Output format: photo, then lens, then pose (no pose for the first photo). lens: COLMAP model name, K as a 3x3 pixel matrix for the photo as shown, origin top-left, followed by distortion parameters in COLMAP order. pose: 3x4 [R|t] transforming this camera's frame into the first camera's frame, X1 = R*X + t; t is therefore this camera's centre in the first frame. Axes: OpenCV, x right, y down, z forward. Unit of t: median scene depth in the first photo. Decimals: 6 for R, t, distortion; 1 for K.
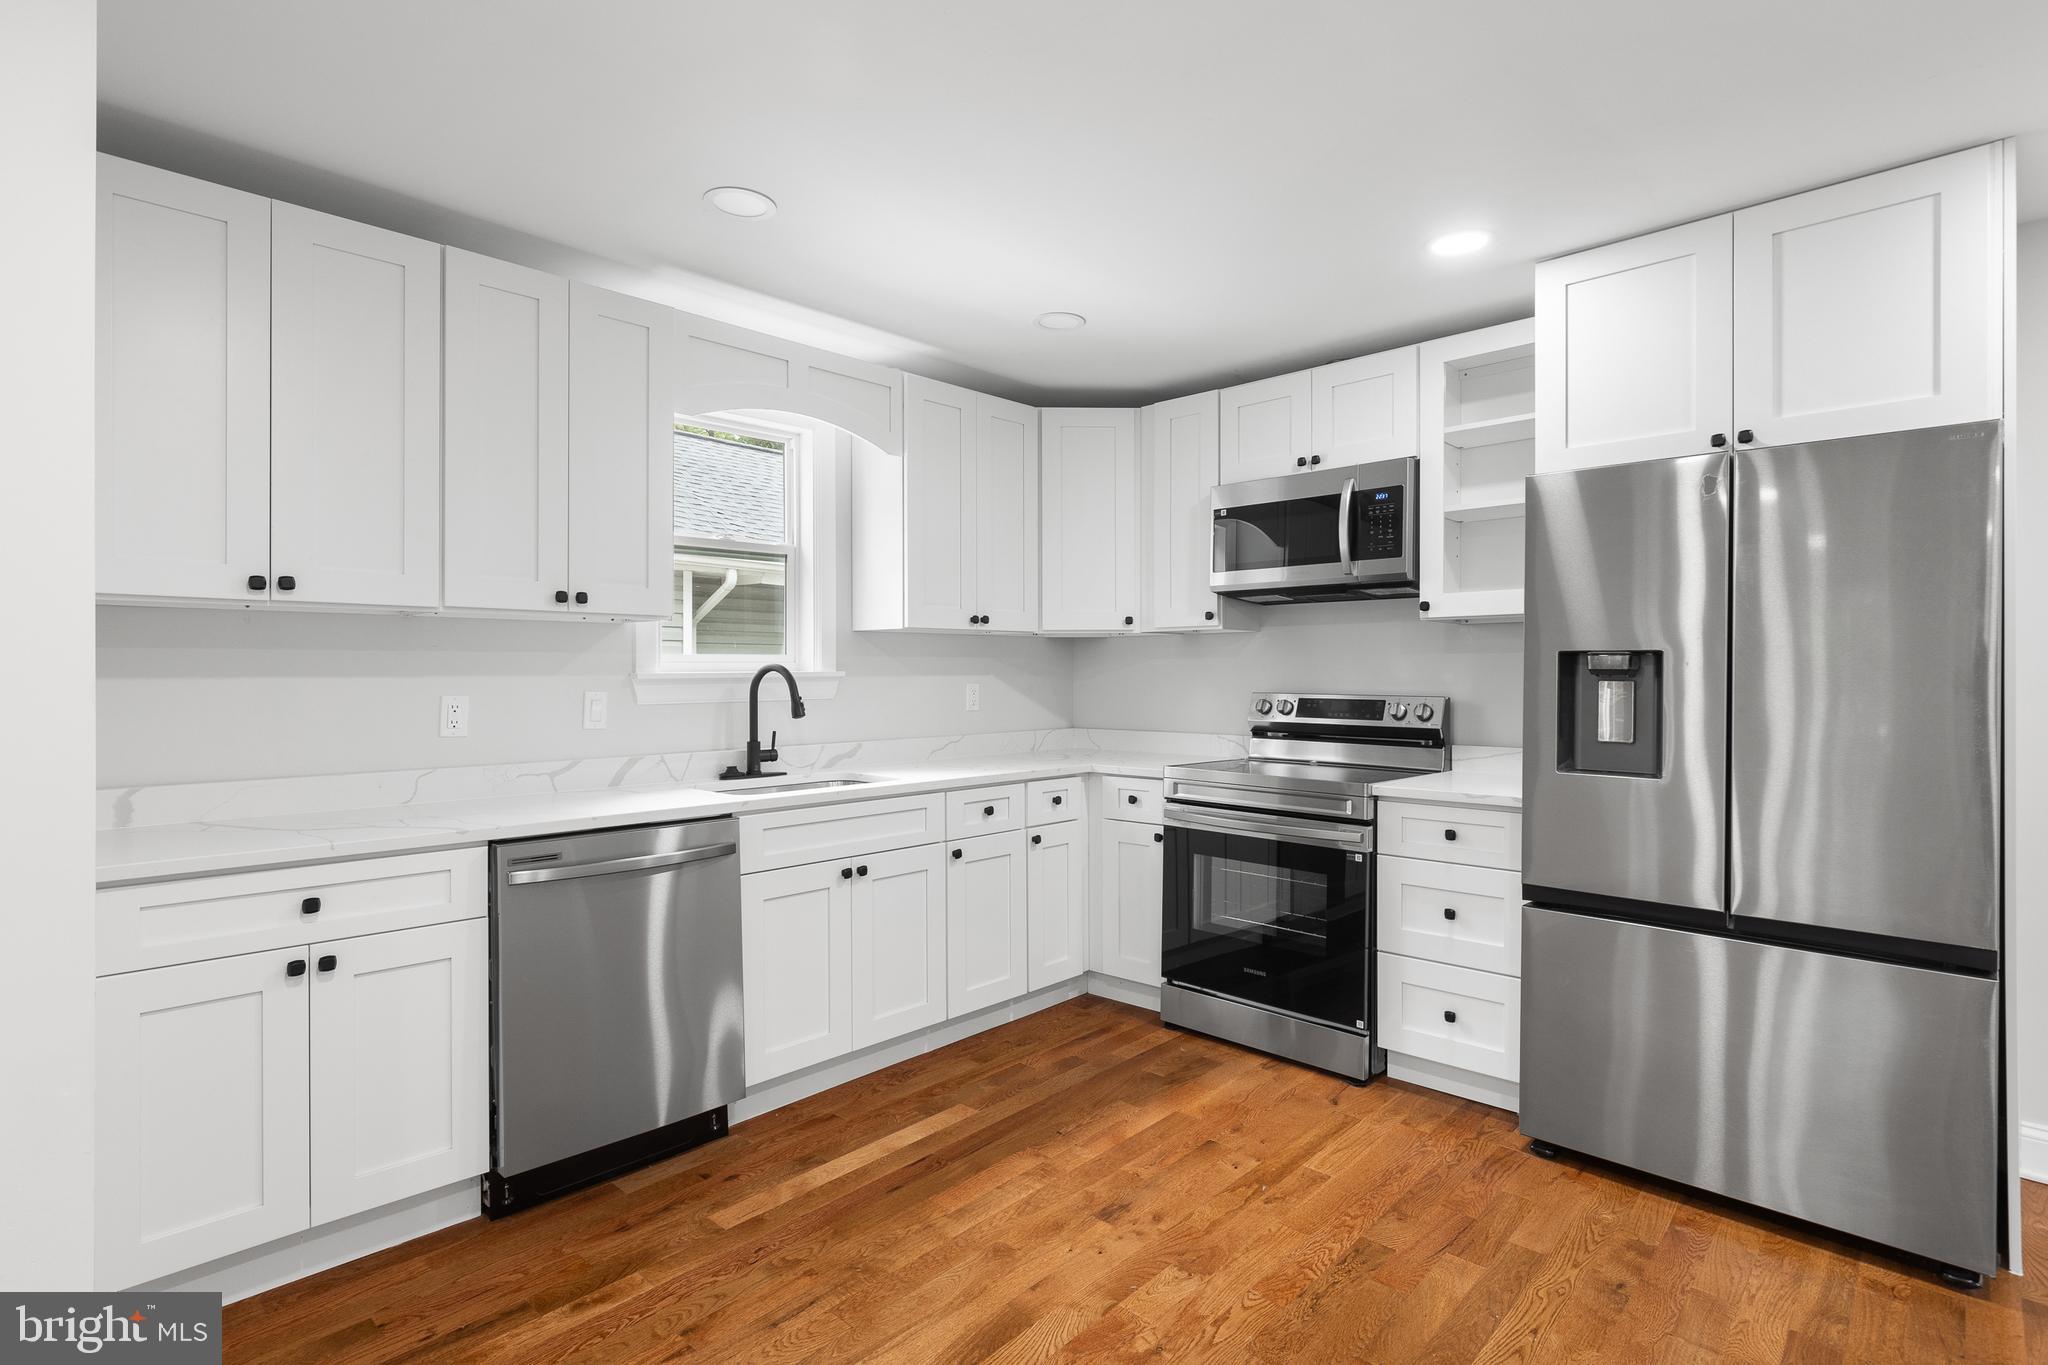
lens RADIAL K [[1041.9, 0, 1024.6], [0, 1041.9, 680.0], [0, 0, 1]] dist [0.012238, -0.000987]
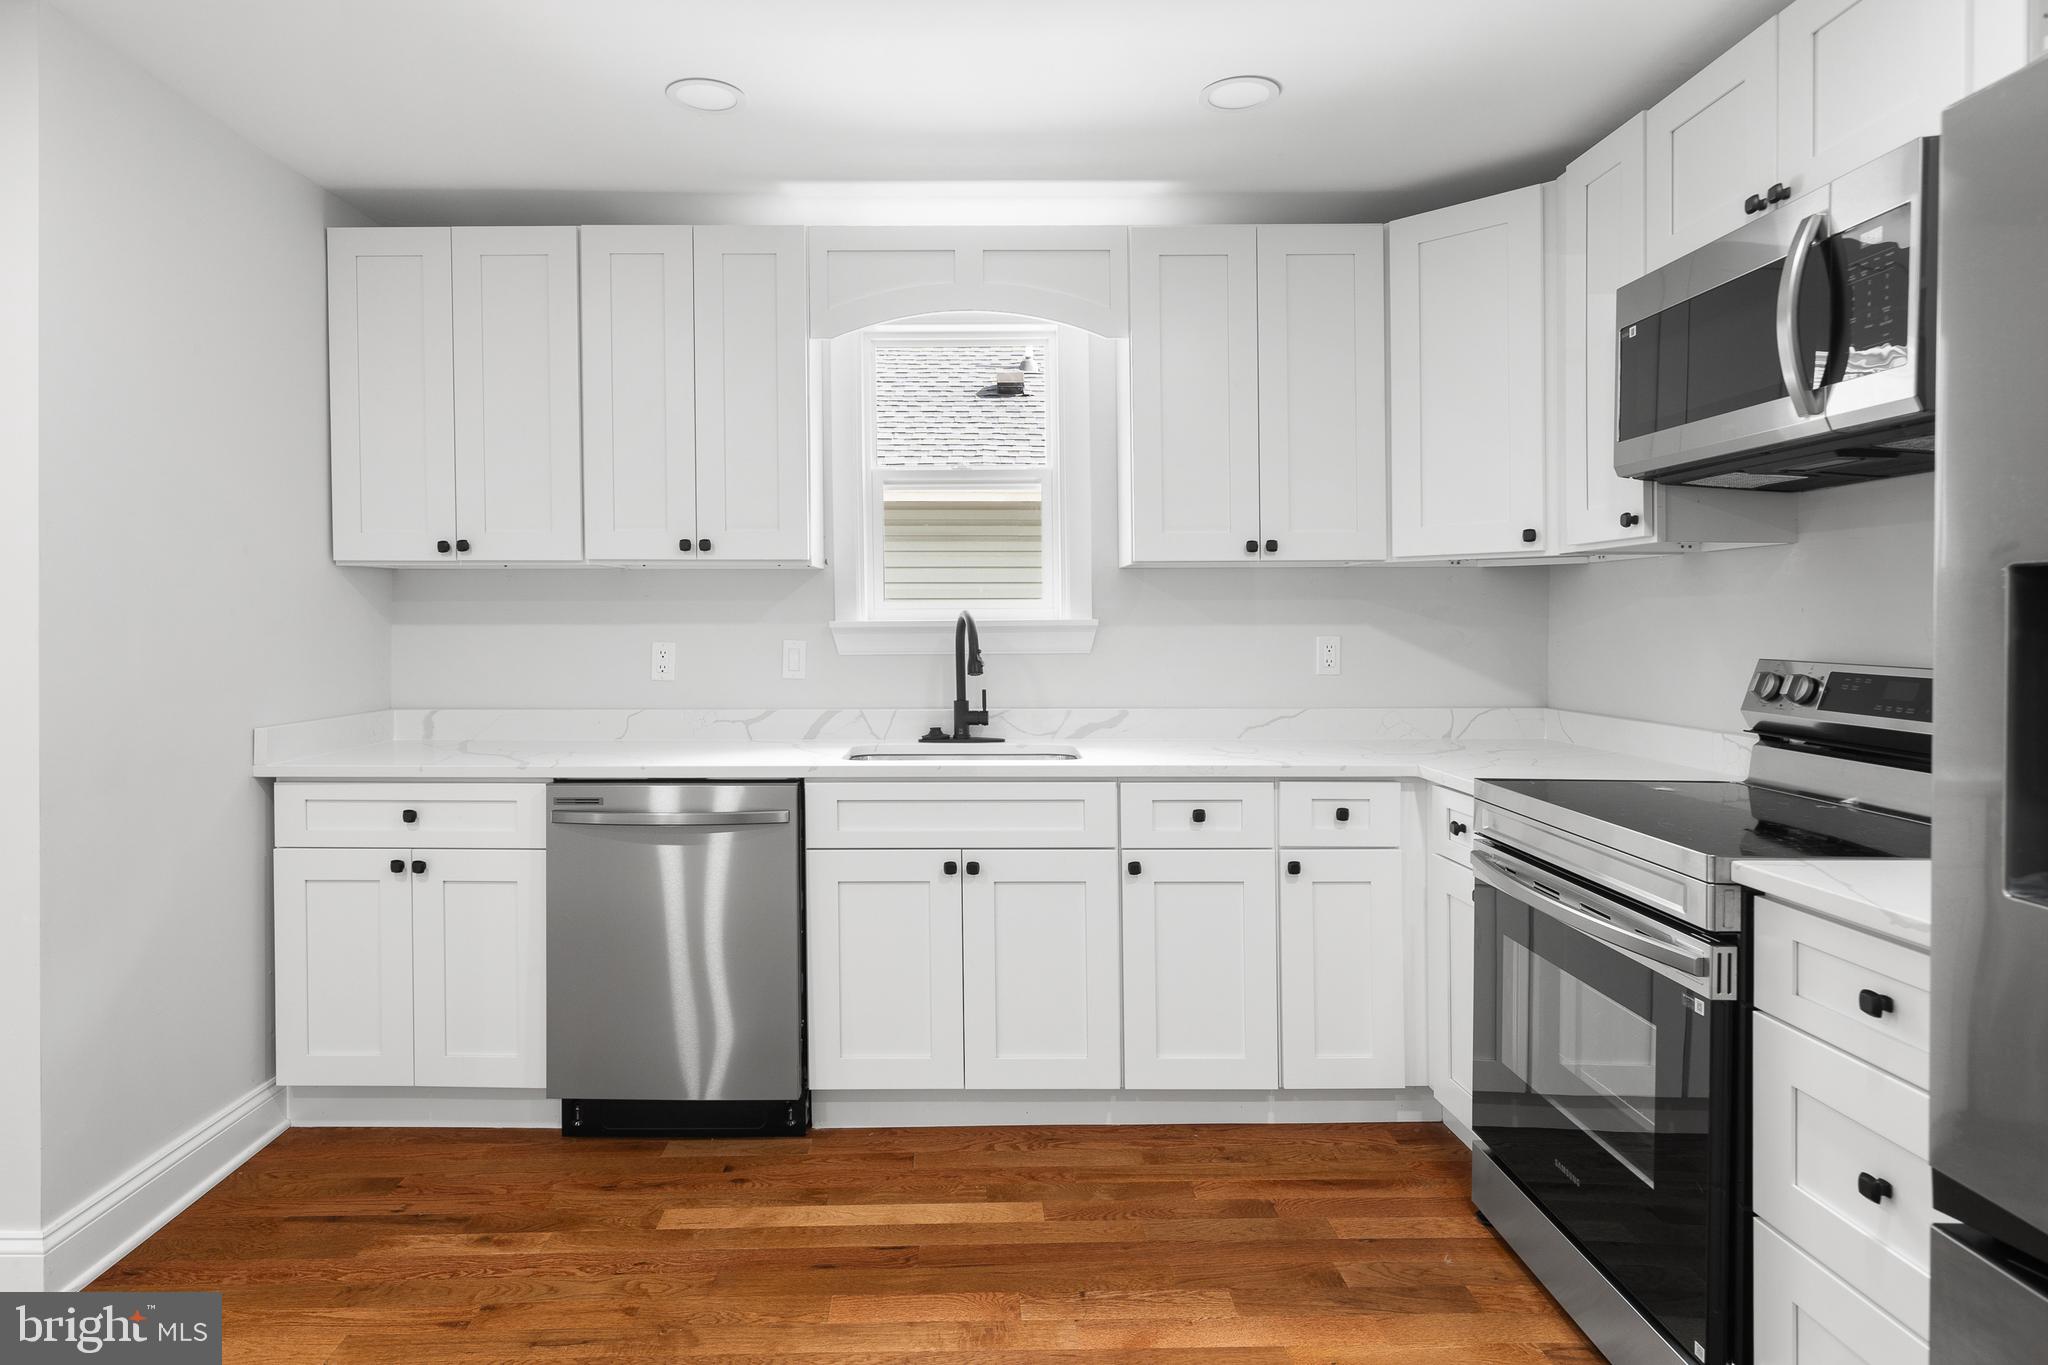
lens RADIAL K [[1160.0, 0, 1021.0], [0, 1160.0, 634.3], [0, 0, 1]] dist [0.008562, -0.000027]
pose [[0.678784, 0.010075, -0.734269, 0.528803], [-0.005478, 0.999948, 0.008656, -0.004797], [0.734318, -0.001853, 0.678803, 0.426887]]
